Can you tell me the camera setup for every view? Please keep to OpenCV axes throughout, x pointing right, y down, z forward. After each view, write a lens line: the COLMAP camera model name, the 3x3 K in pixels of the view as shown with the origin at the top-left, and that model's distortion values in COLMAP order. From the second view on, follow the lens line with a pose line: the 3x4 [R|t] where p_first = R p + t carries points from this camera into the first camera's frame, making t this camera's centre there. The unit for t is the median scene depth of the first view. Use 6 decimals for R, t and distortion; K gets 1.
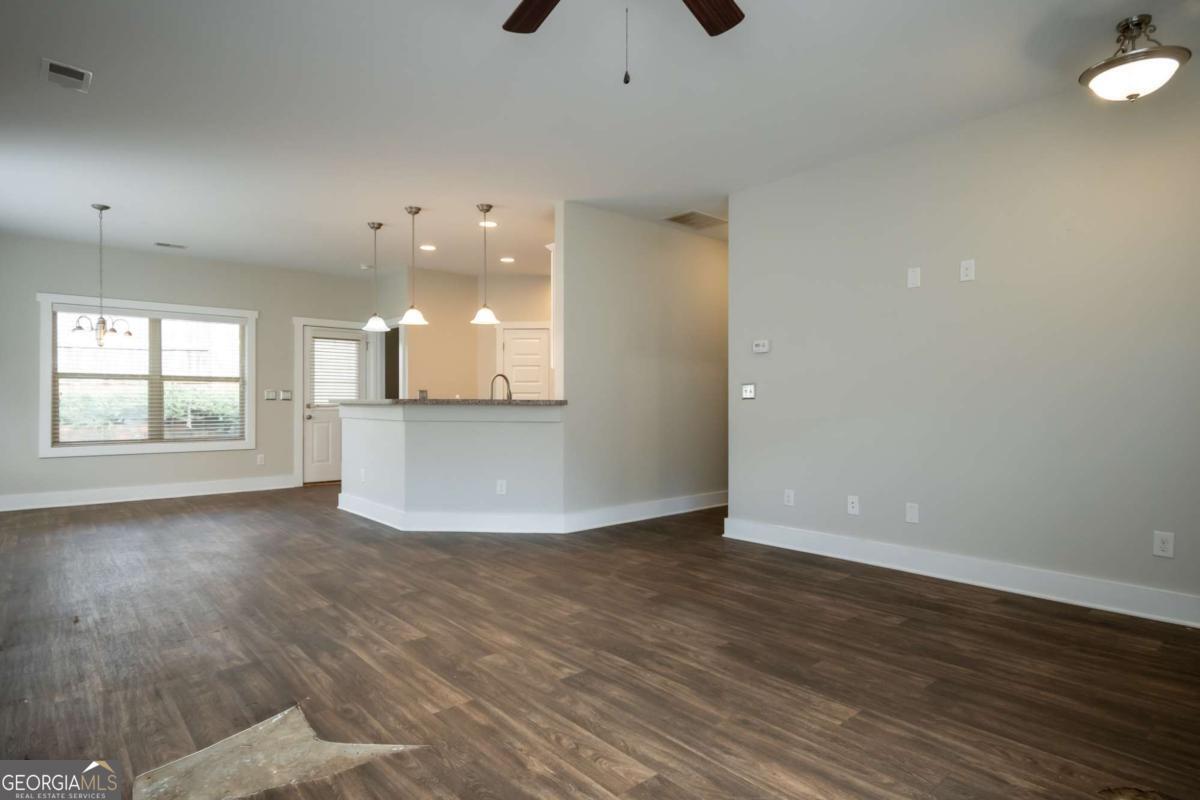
lens RADIAL K [[647.1, 0, 604.9], [0, 647.1, 405.7], [0, 0, 1]] dist [-0.000960, -0.000319]
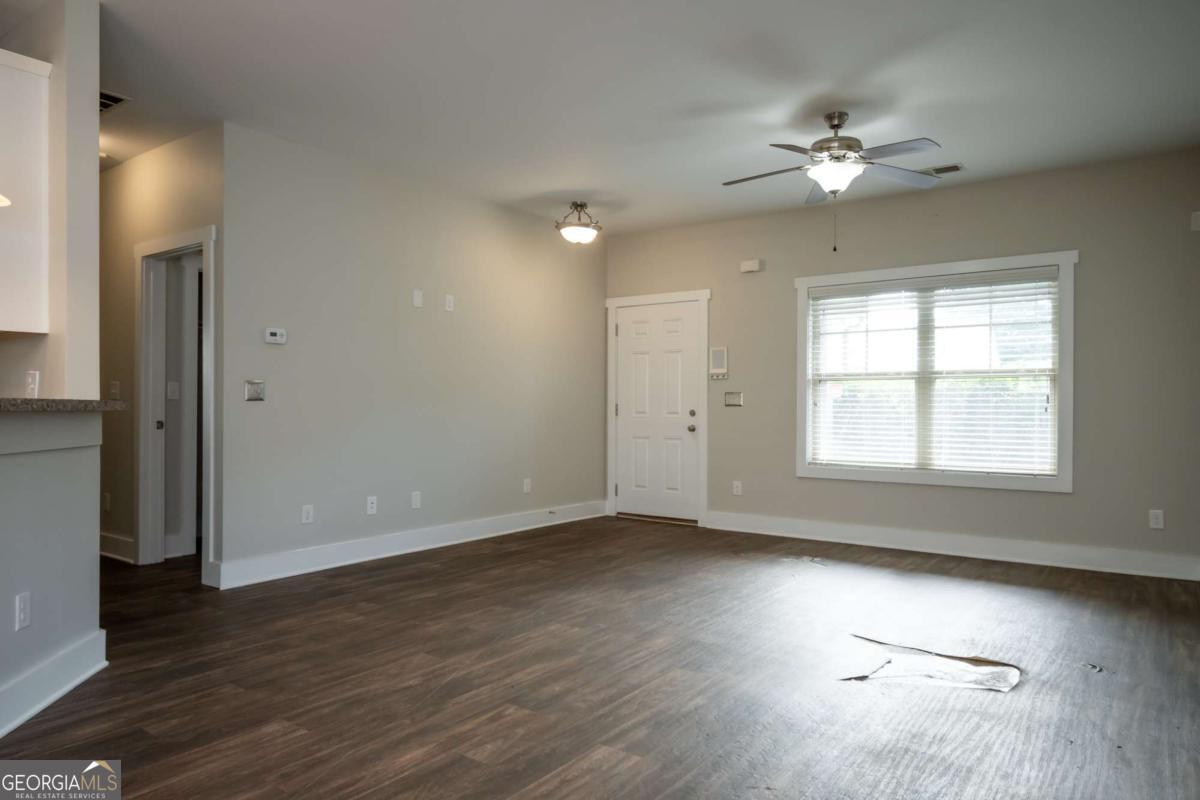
lens RADIAL K [[774.8, 0, 600.0], [0, 774.8, 400.0], [0, 0, 1]] dist [-0.009054, -0.000480]
pose [[-0.213952, 0.000983, 0.976844, -1.101311], [-0.001470, 0.999998, -0.001328, -0.013813], [-0.976843, -0.001720, -0.213950, 1.091874]]
